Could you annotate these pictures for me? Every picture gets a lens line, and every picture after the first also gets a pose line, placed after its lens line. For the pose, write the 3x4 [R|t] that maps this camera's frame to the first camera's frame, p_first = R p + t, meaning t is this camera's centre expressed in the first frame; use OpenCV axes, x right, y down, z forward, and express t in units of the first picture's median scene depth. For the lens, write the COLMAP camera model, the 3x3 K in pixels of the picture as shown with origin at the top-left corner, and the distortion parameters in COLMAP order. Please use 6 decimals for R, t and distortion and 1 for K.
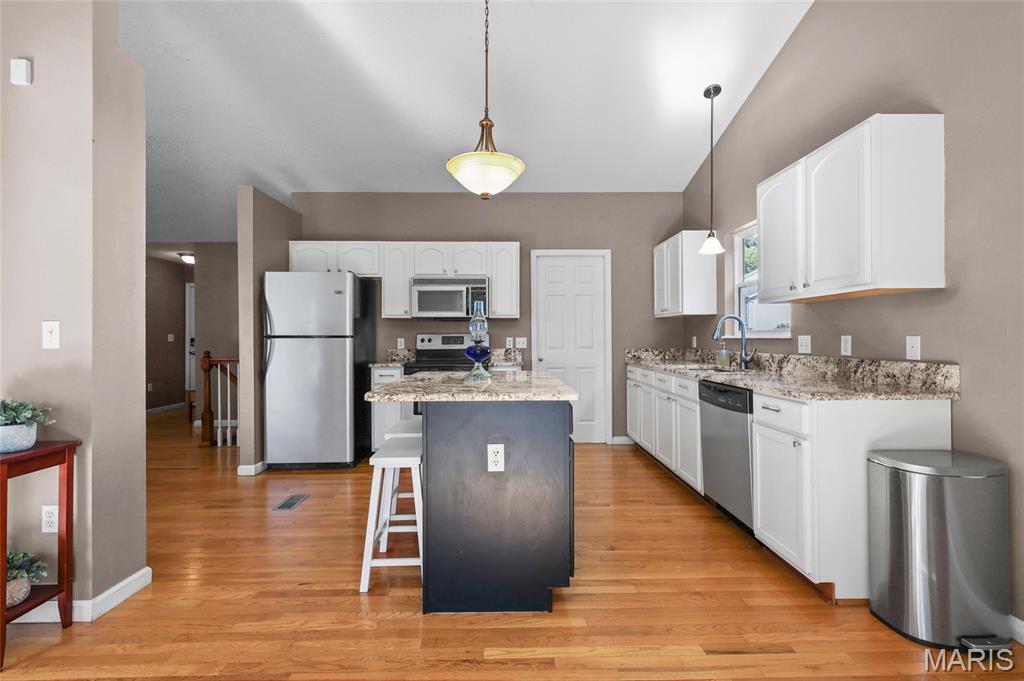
lens RADIAL K [[446.9, 0, 508.7], [0, 446.9, 337.5], [0, 0, 1]] dist [-0.001918, 0.001777]
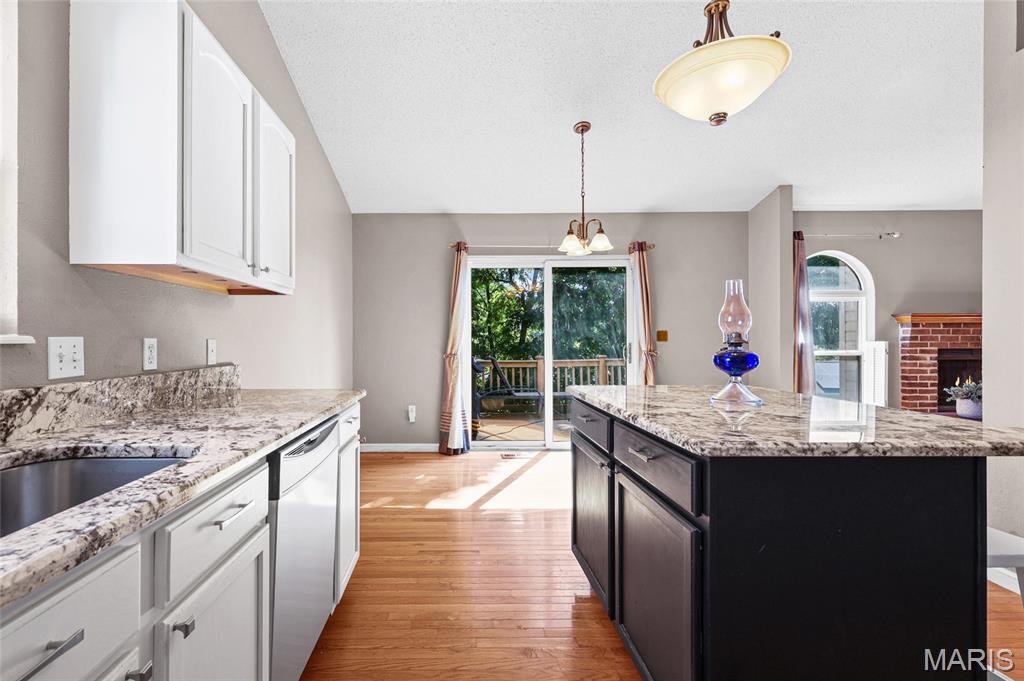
lens RADIAL K [[465.7, 0, 455.0], [0, 465.7, 336.9], [0, 0, 1]] dist [0.003196, 0.002611]
pose [[-0.999904, 0.005733, 0.012639, 0.276609], [0.005626, 0.999948, -0.008494, 0.001804], [-0.012687, -0.008422, -0.999884, 1.425896]]
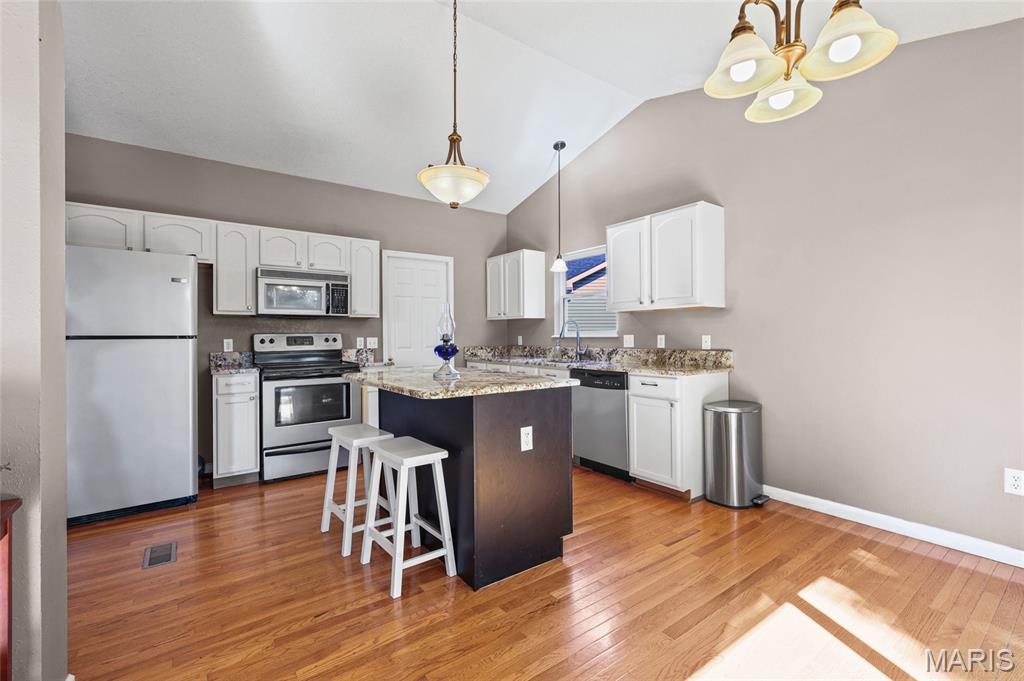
lens RADIAL K [[446.9, 0, 509.1], [0, 446.9, 335.3], [0, 0, 1]] dist [-0.001918, 0.001777]
pose [[0.818971, -0.001074, 0.573833, -0.475479], [0.004140, 0.999983, -0.004038, 0.000962], [-0.573819, 0.005683, 0.818962, 0.038720]]
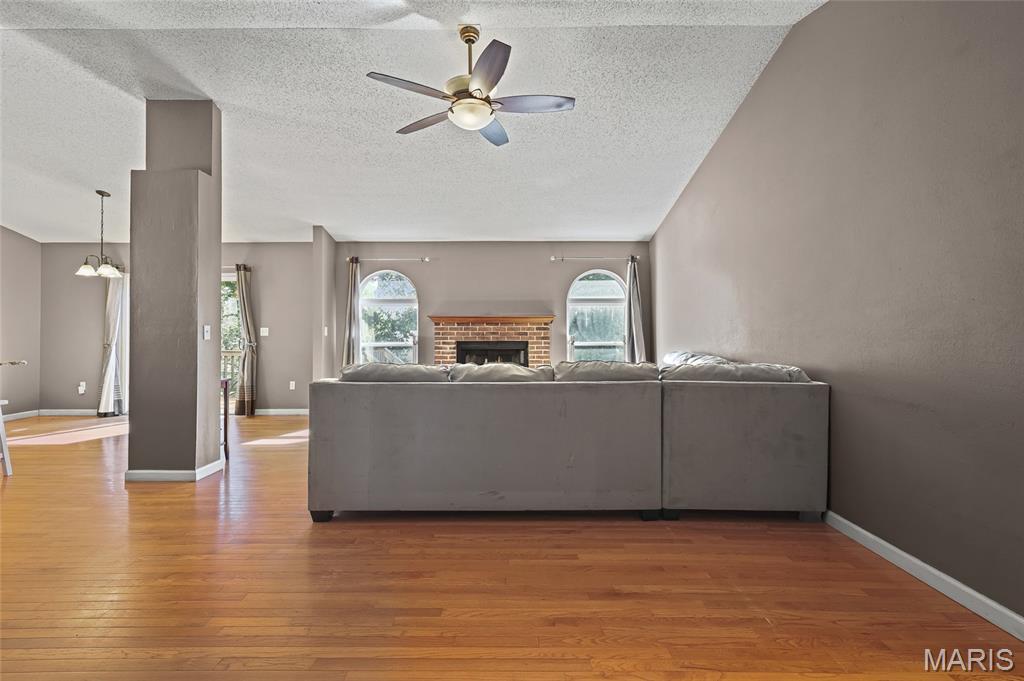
lens RADIAL K [[446.9, 0, 512.1], [0, 446.9, 328.9], [0, 0, 1]] dist [-0.001918, 0.001777]
pose [[-0.999874, 0.003814, 0.015406, -1.650020], [0.003619, 0.999913, -0.012706, 0.007260], [-0.015453, -0.012649, -0.999801, 1.922284]]
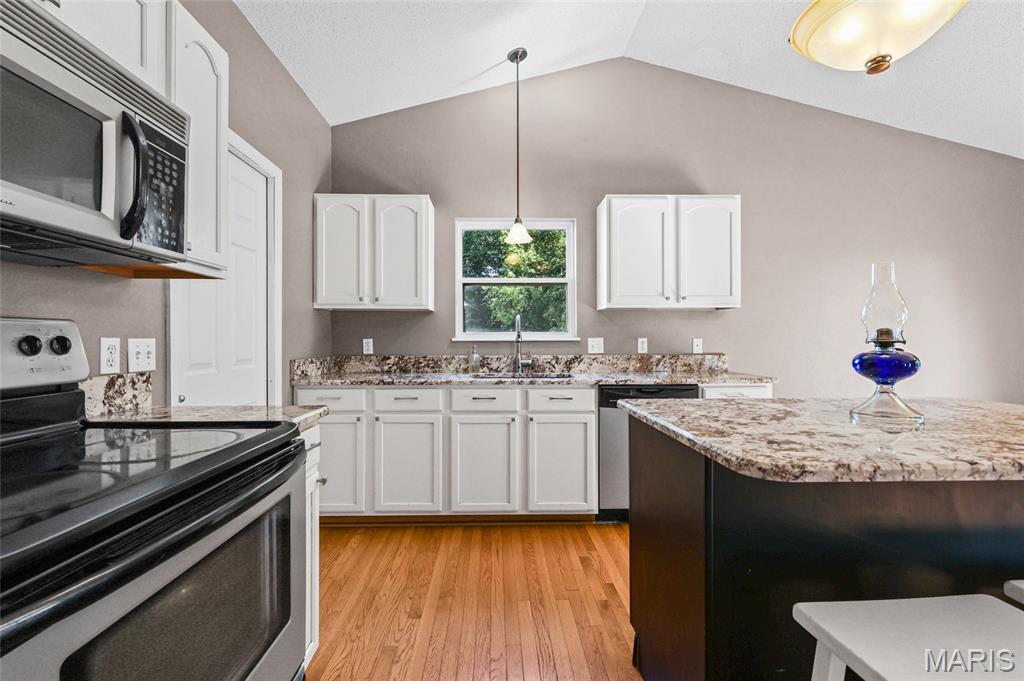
lens RADIAL K [[446.9, 0, 507.5], [0, 446.9, 340.6], [0, 0, 1]] dist [-0.001918, 0.001777]
pose [[-0.010821, 0.003191, 0.999936, -0.483264], [0.001599, 0.999994, -0.003174, 0.005652], [-0.999940, 0.001564, -0.010827, 1.222153]]
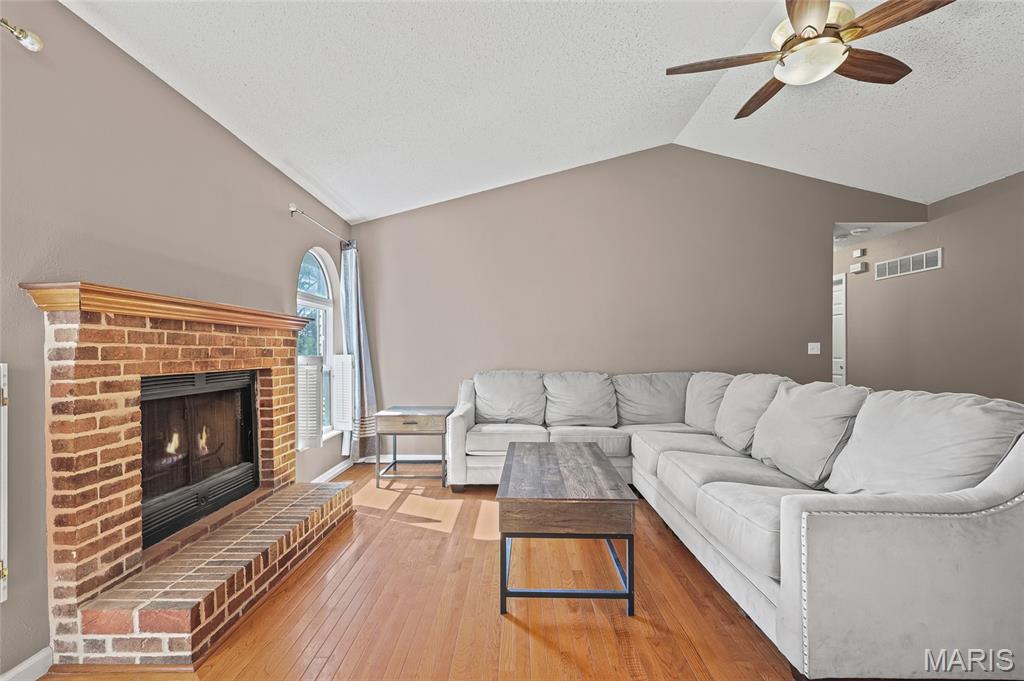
lens RADIAL K [[446.9, 0, 514.0], [0, 446.9, 359.1], [0, 0, 1]] dist [-0.001918, 0.001777]
pose [[-0.026193, 0.017814, -0.999498, -0.719721], [0.007070, 0.999820, 0.017634, 0.003403], [0.999632, -0.006605, -0.026314, 0.362286]]
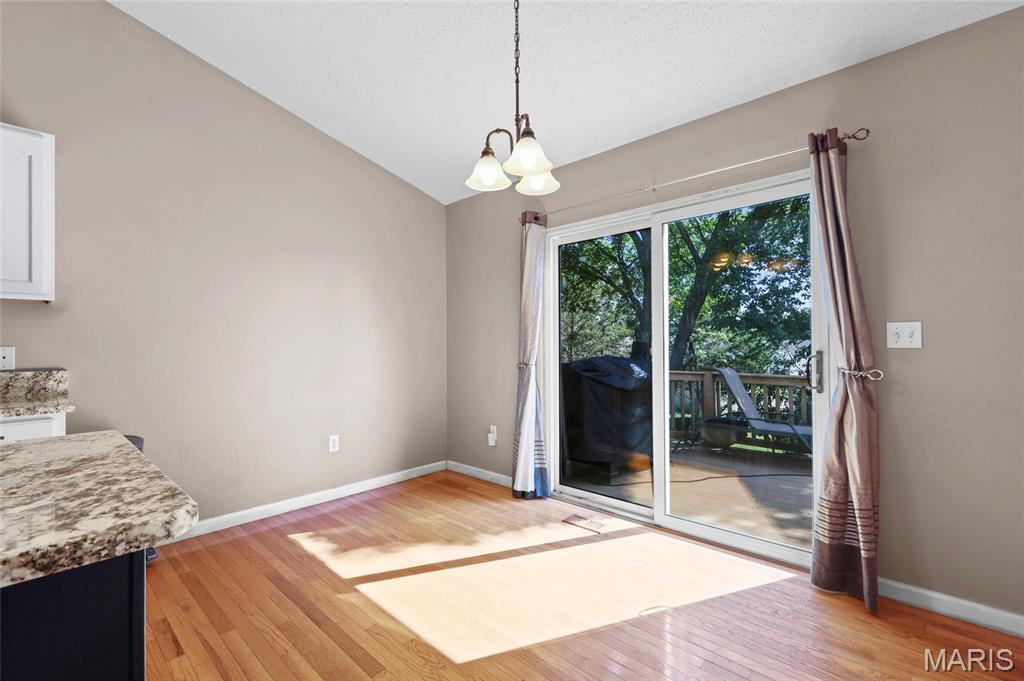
lens RADIAL K [[446.9, 0, 511.0], [0, 446.9, 342.4], [0, 0, 1]] dist [-0.001918, 0.001777]
pose [[-0.724807, 0.009905, 0.688880, -0.458412], [0.006582, 0.999951, -0.007452, 0.001548], [-0.688920, -0.000867, -0.724837, 0.681889]]
